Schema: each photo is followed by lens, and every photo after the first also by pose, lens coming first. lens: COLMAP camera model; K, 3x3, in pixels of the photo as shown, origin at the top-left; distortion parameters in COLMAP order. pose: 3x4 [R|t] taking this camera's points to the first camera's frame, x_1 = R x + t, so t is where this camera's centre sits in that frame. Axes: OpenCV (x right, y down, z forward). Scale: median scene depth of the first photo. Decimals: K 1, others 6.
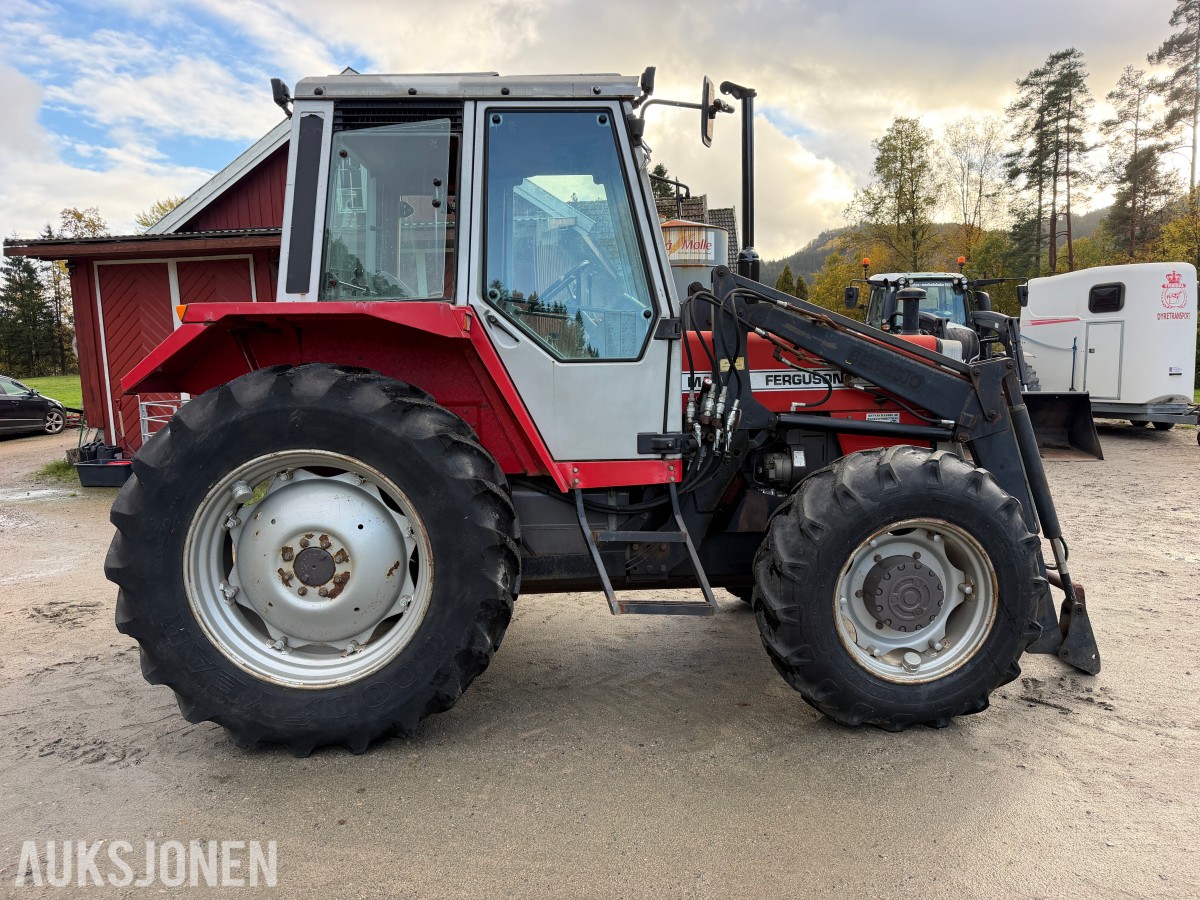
lens RADIAL K [[875.0, 0, 600.0], [0, 875.0, 450.0], [0, 0, 1]] dist [0.007552, -0.007527]
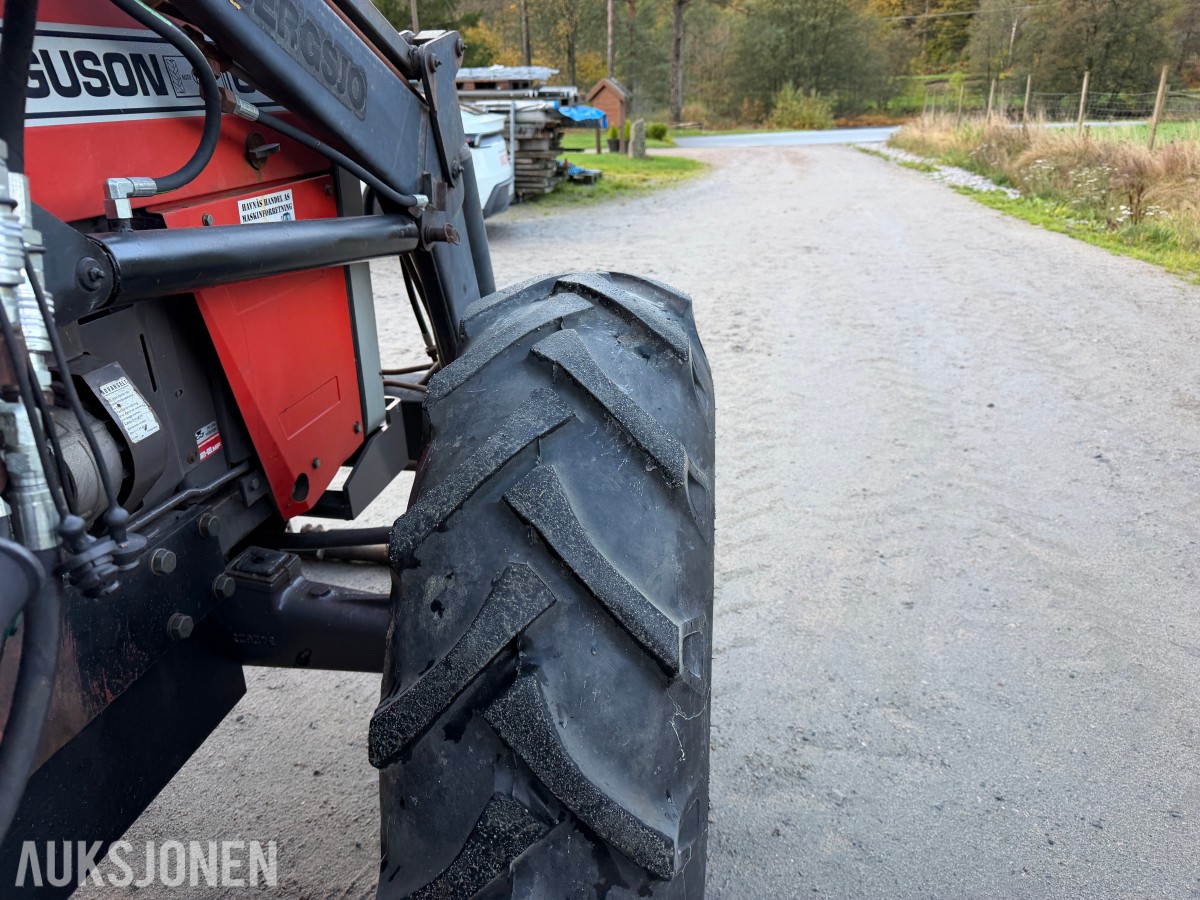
lens RADIAL K [[865.7, 0, 590.2], [0, 865.7, 466.3], [0, 0, 1]] dist [0.009040, -0.003704]
pose [[0.232150, -0.379867, 0.895437, 0.019962], [0.130973, 0.924411, 0.358203, -0.049670], [-0.963822, 0.034121, 0.264355, 0.823373]]
